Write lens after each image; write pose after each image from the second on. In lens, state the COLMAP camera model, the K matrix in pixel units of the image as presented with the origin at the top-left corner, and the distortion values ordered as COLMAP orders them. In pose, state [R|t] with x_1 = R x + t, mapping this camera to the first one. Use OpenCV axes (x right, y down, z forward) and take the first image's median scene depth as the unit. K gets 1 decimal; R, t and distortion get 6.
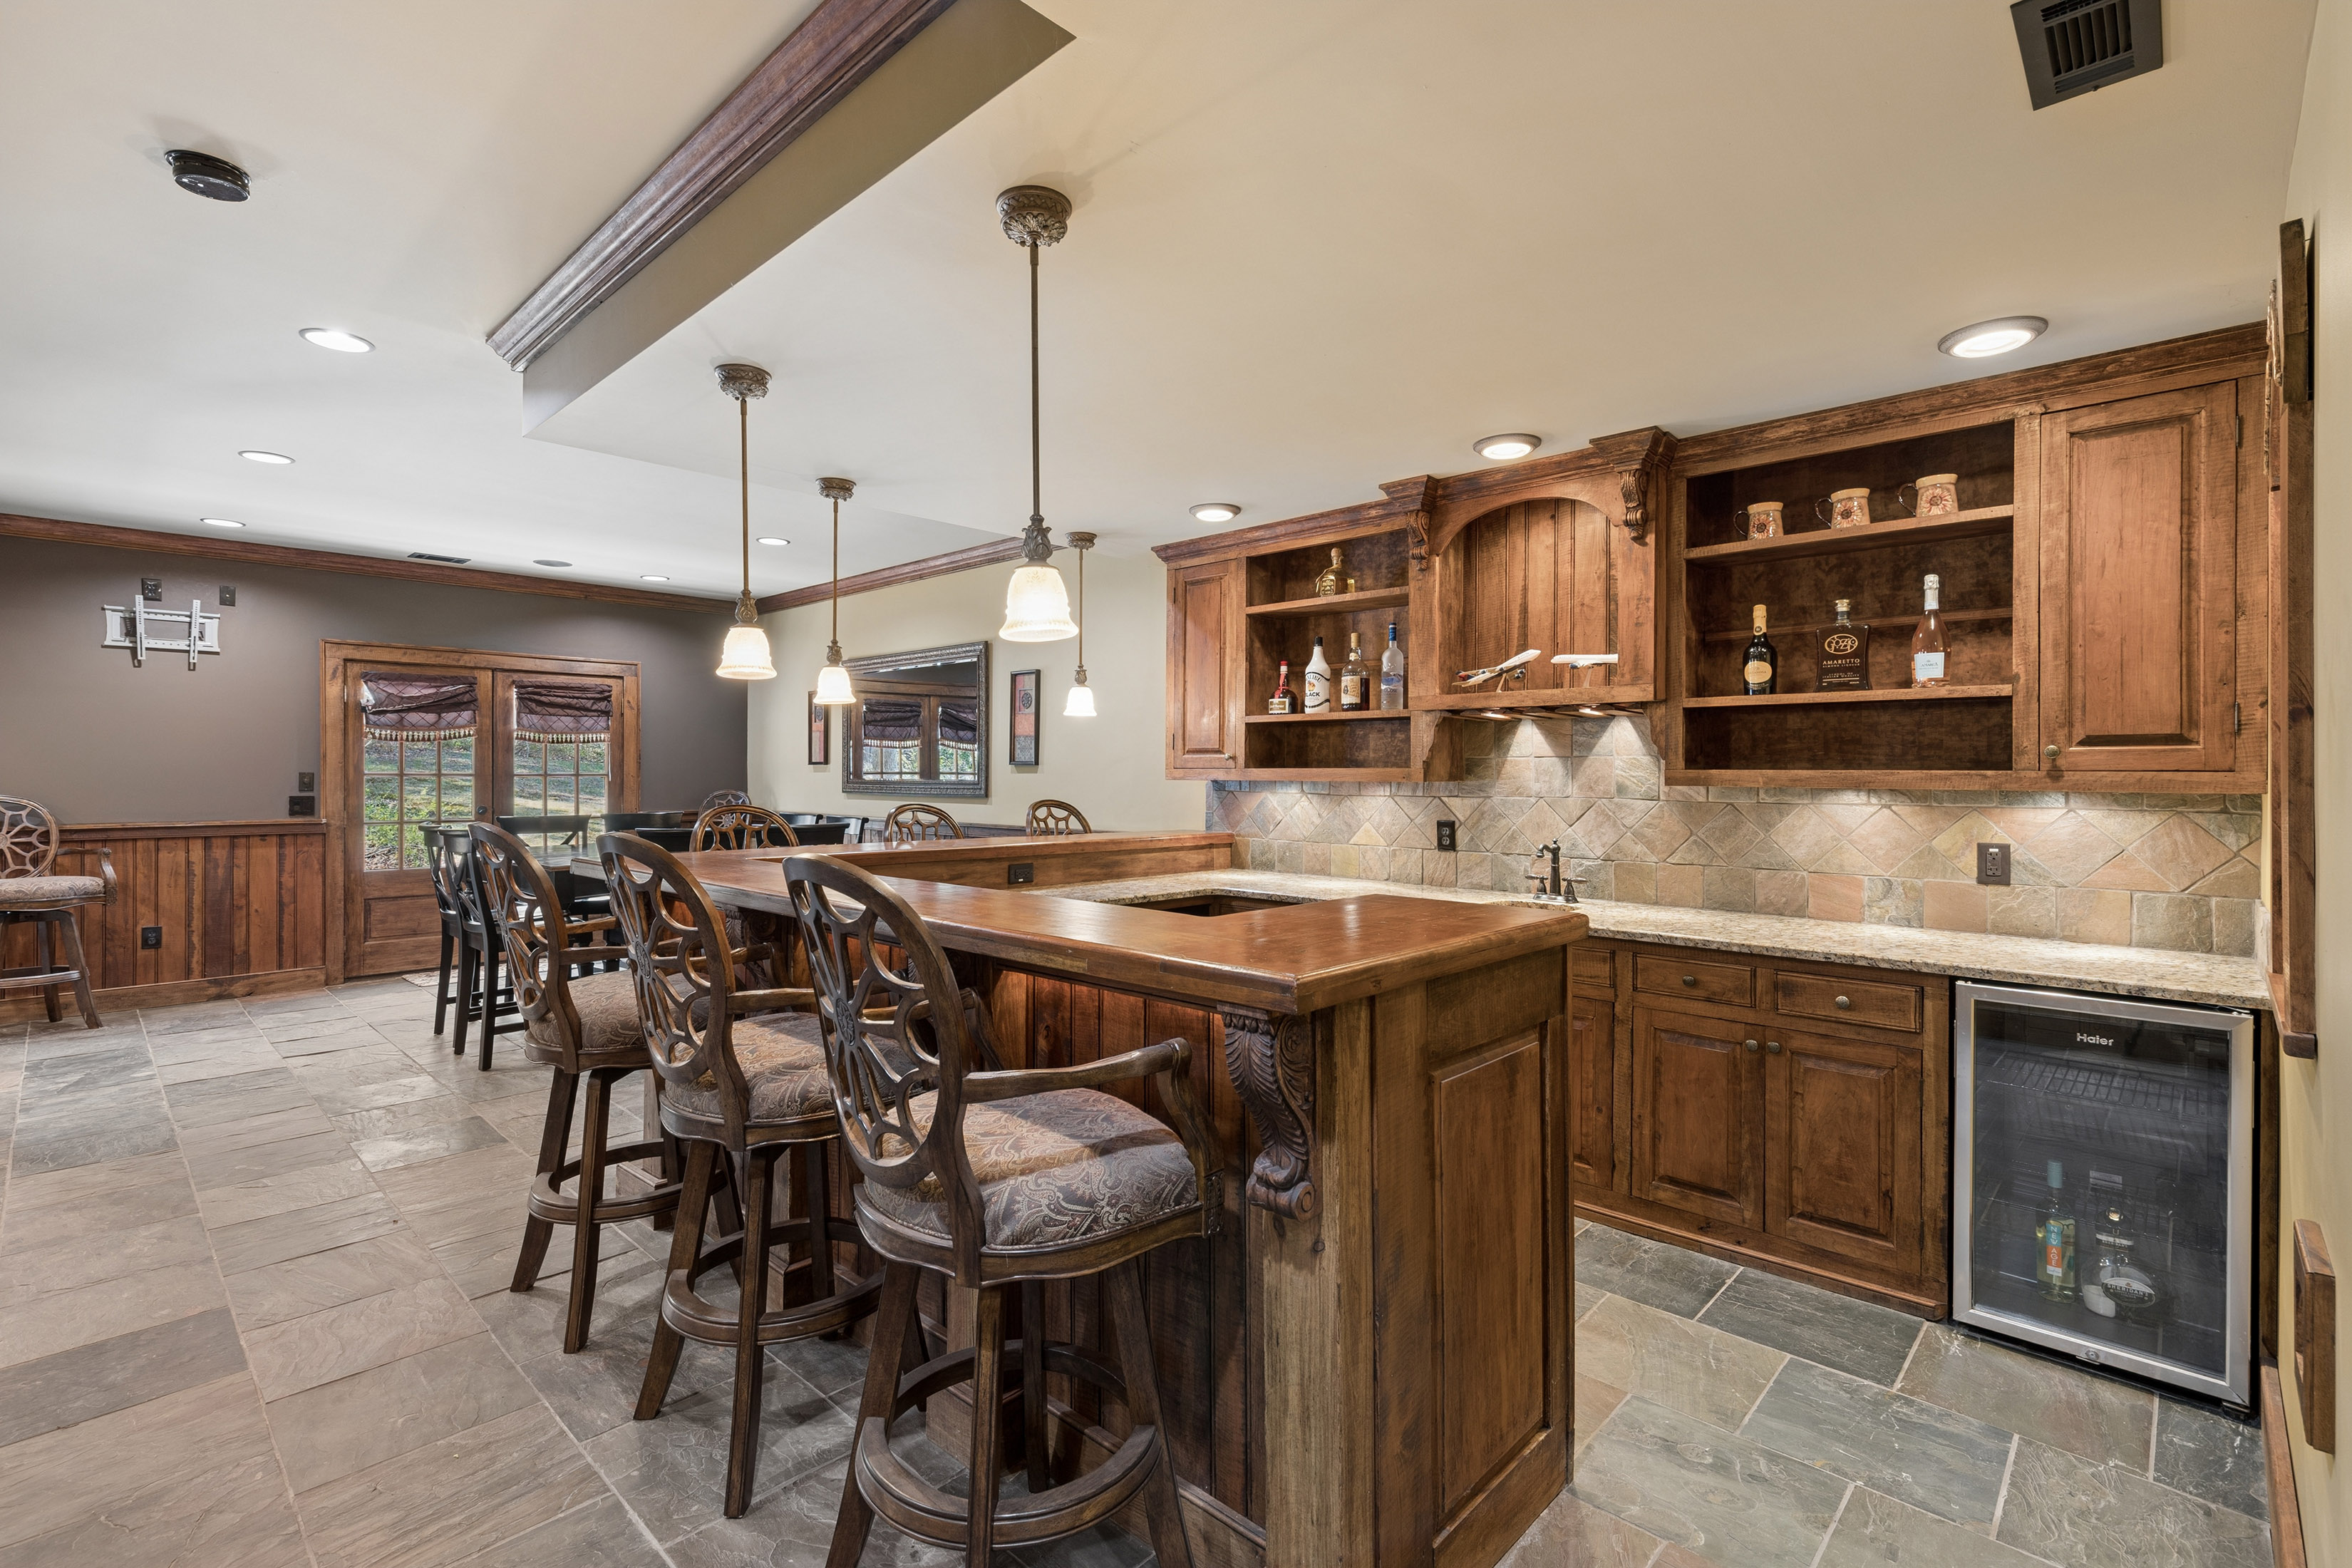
lens RADIAL K [[1058.8, 0, 1168.1], [0, 1058.8, 782.4], [0, 0, 1]] dist [0.008476, -0.002382]
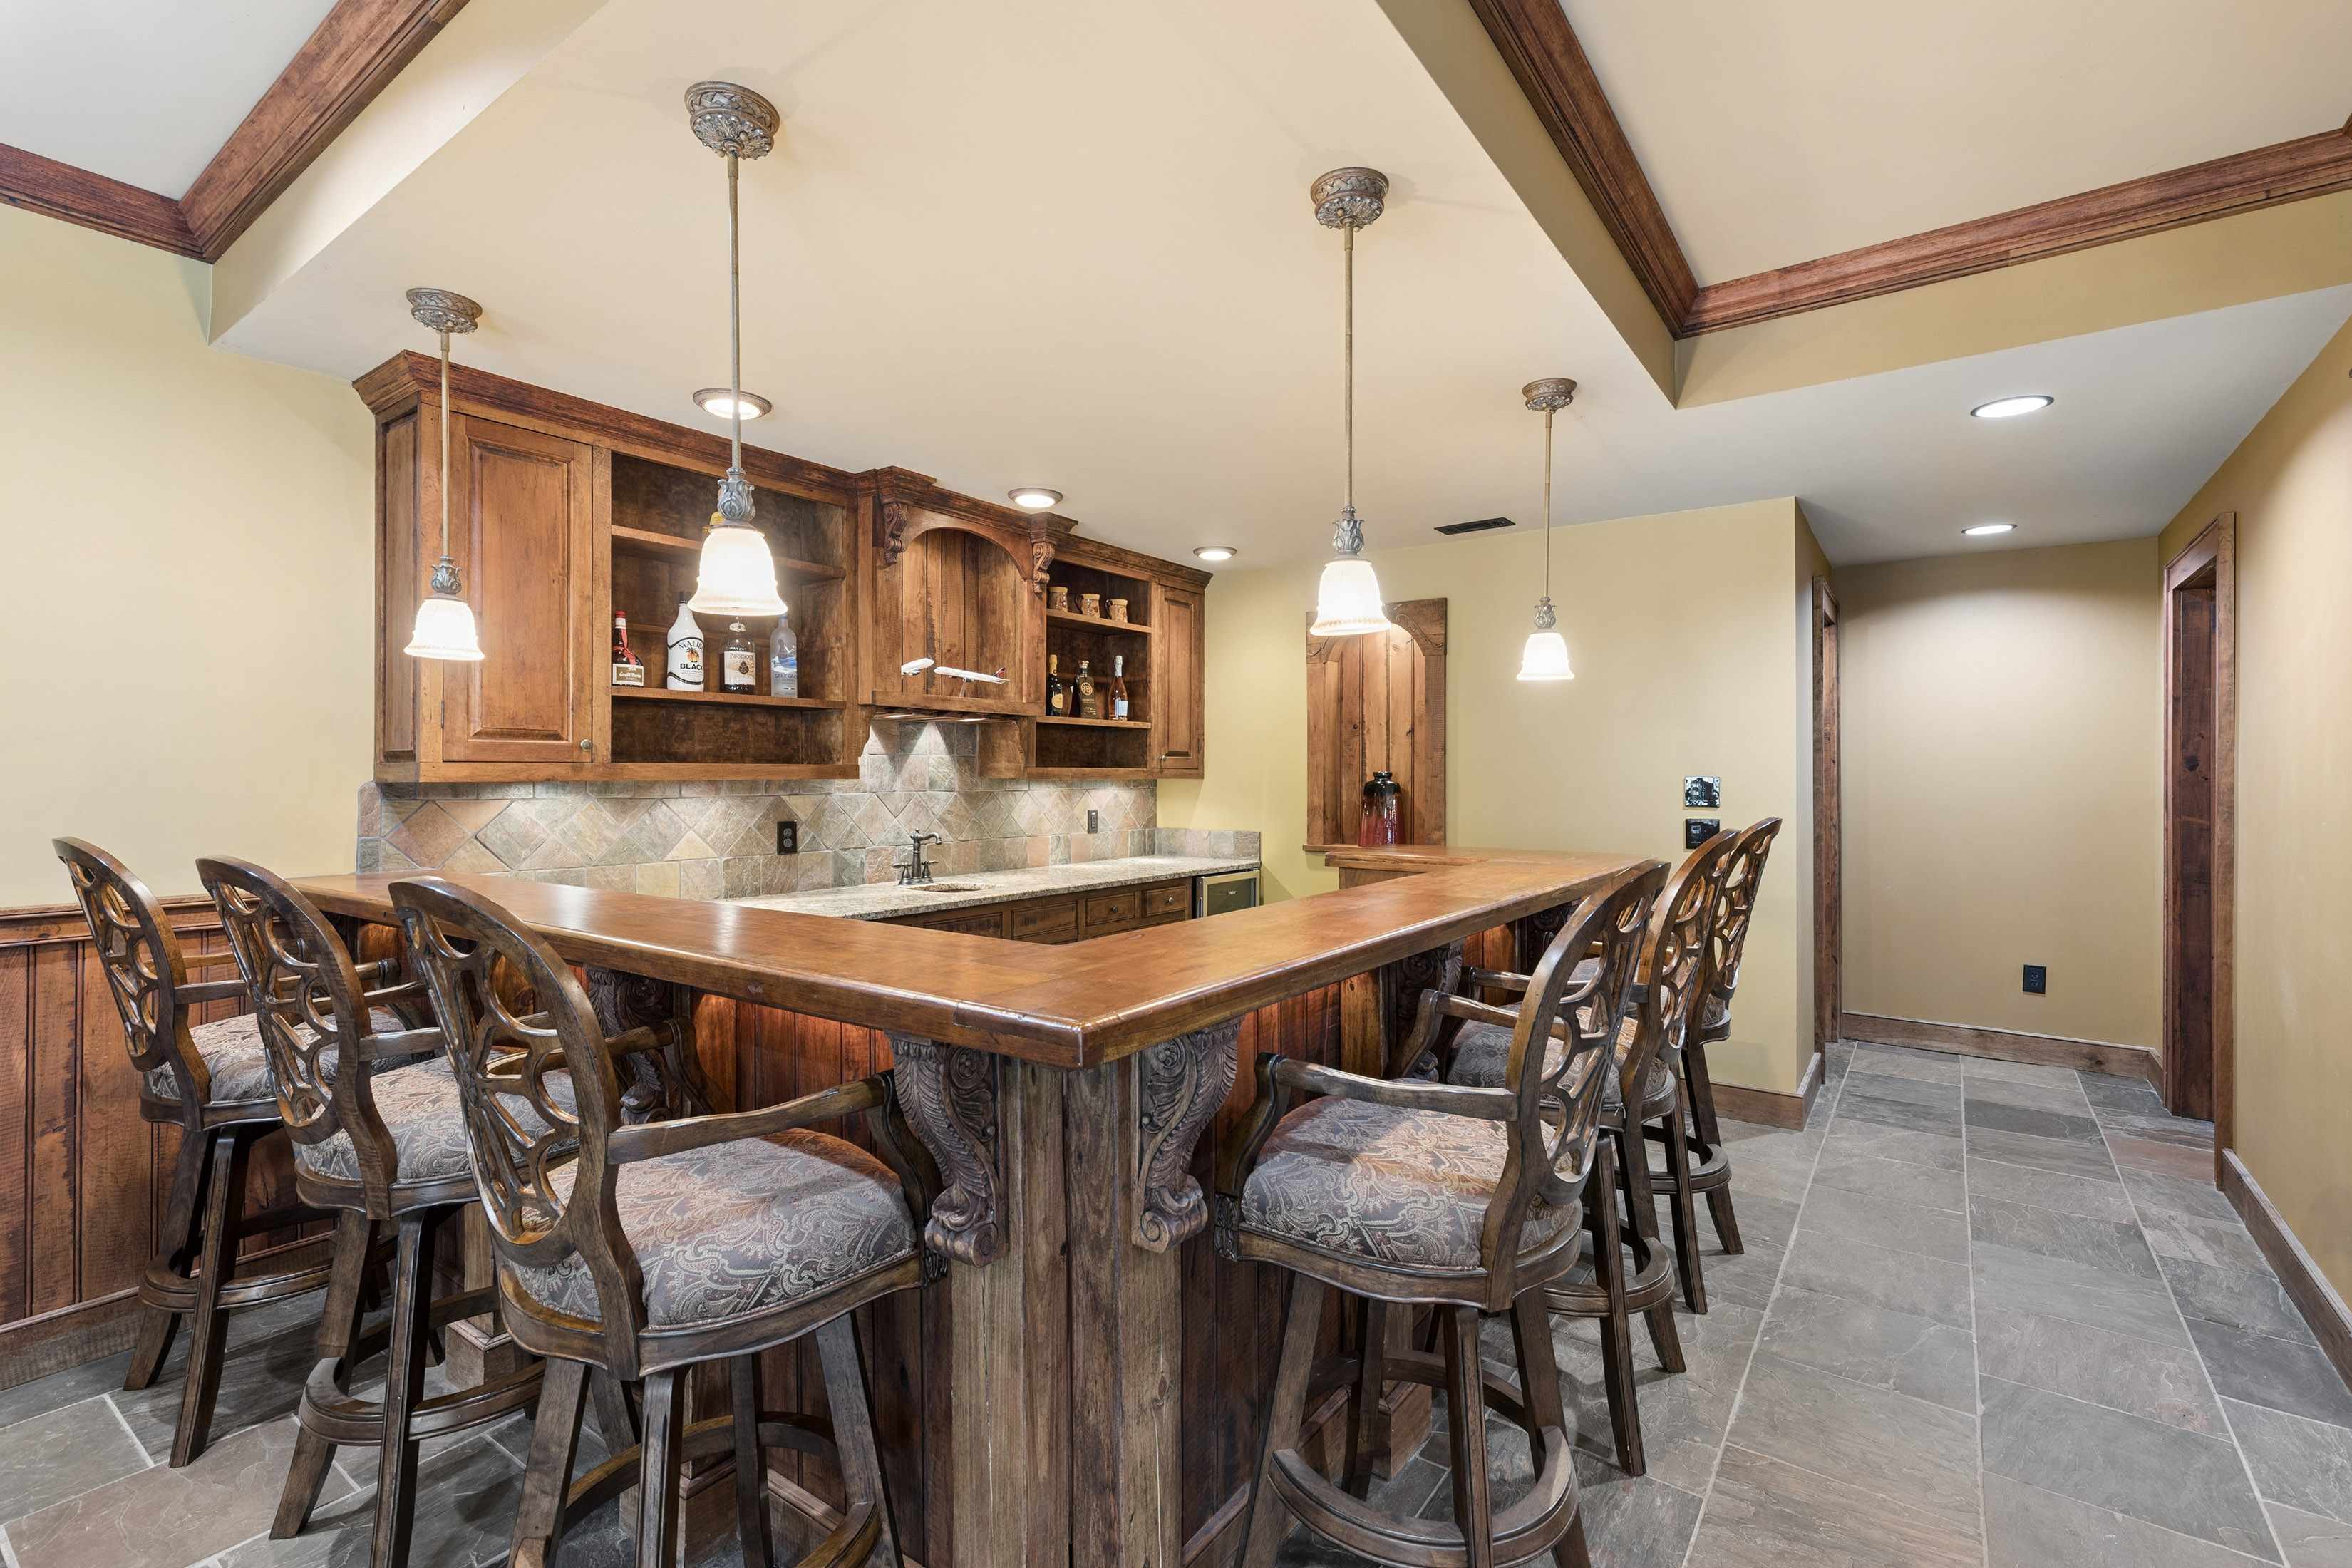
lens RADIAL K [[1058.8, 0, 1171.0], [0, 1058.8, 774.4], [0, 0, 1]] dist [0.008476, -0.002382]
pose [[-0.137087, -0.009177, 0.990517, -0.743246], [0.002184, 0.999952, 0.009567, -0.013349], [-0.990557, 0.003474, -0.137060, 0.849024]]
